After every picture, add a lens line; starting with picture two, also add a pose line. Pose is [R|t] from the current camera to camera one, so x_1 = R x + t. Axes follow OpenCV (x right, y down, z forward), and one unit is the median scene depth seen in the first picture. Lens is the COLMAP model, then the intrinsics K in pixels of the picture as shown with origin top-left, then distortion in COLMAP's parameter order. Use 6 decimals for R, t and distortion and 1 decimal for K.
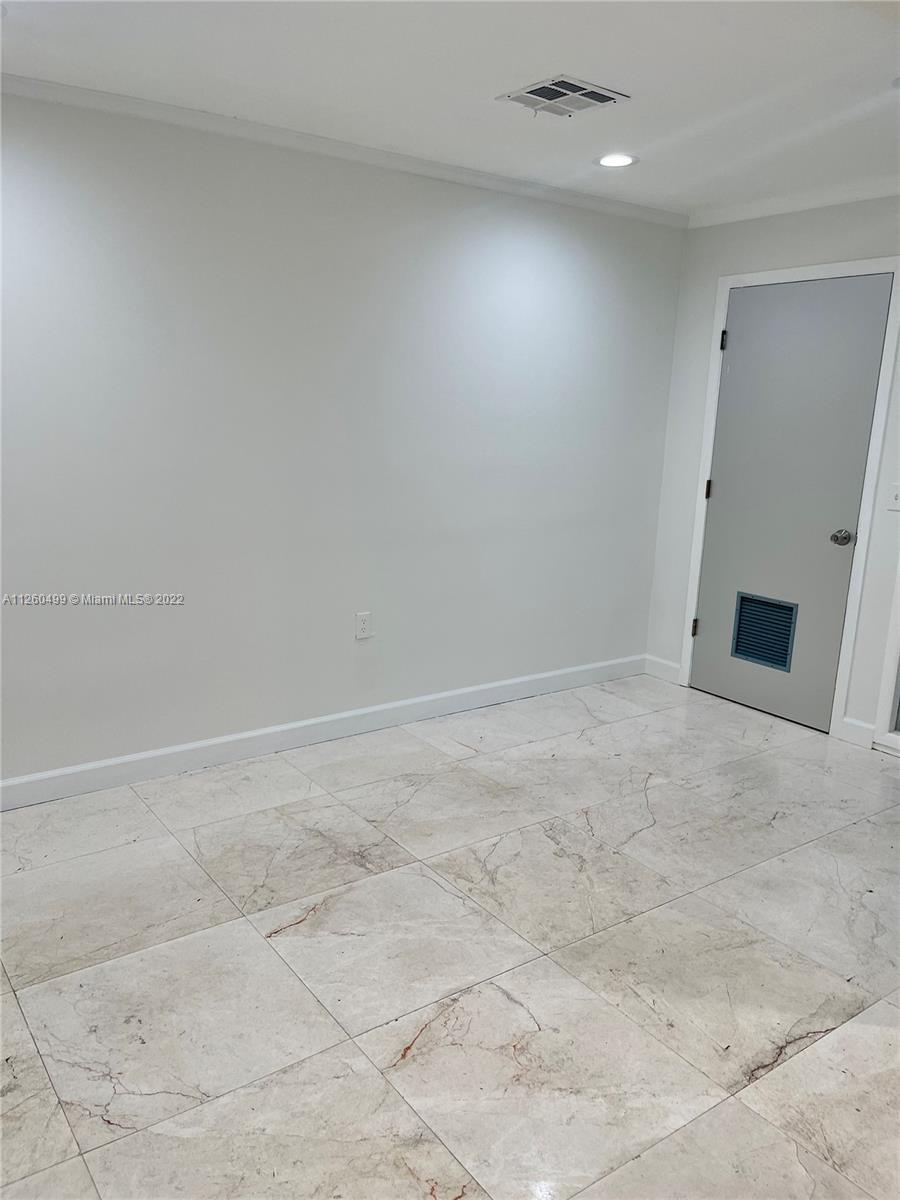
lens RADIAL K [[903.4, 0, 442.1], [0, 903.4, 605.1], [0, 0, 1]] dist [0.070571, -0.092614]
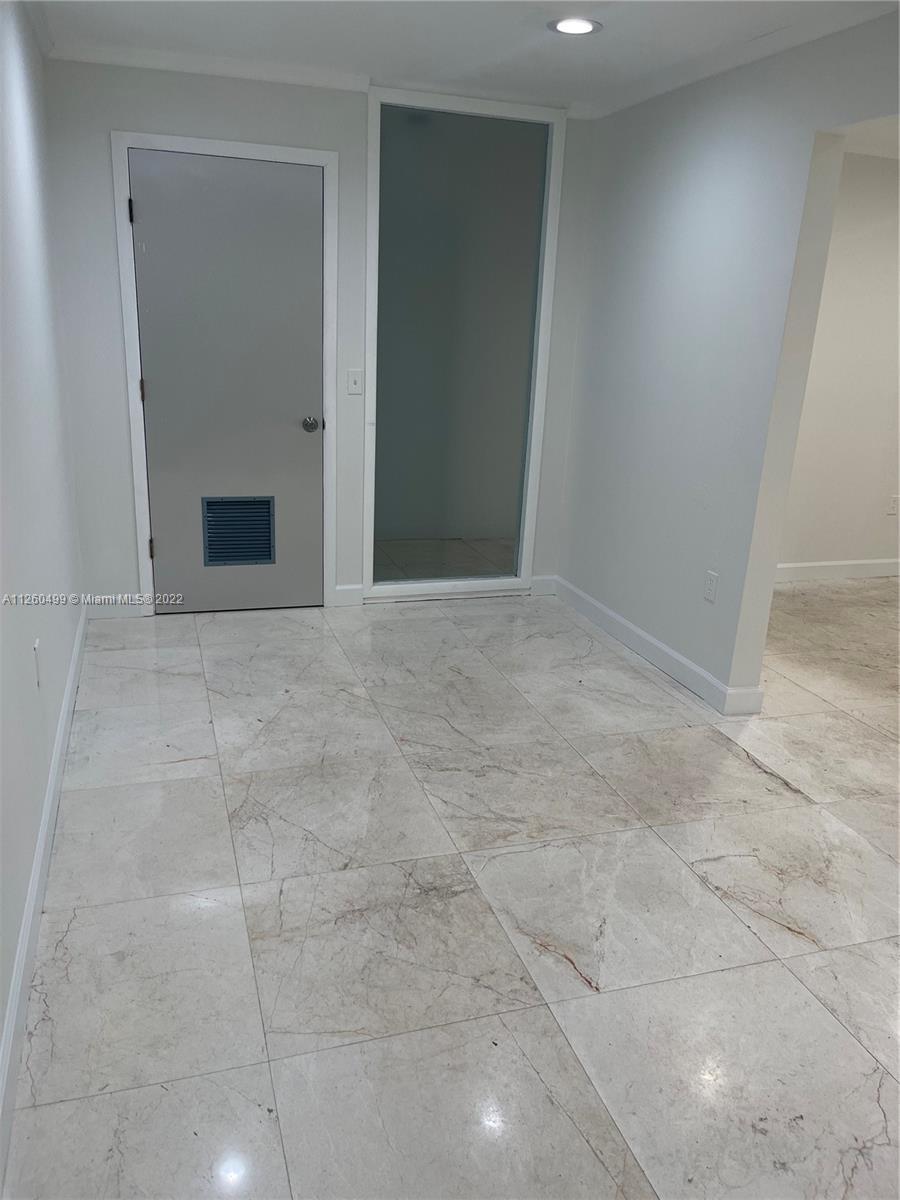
lens RADIAL K [[903.4, 0, 442.1], [0, 903.4, 605.1], [0, 0, 1]] dist [0.070571, -0.092614]
pose [[0.311392, -0.304876, 0.900048, -0.711152], [0.175094, 0.949329, 0.260992, -0.165657], [-0.934011, 0.076322, 0.348995, 0.671890]]
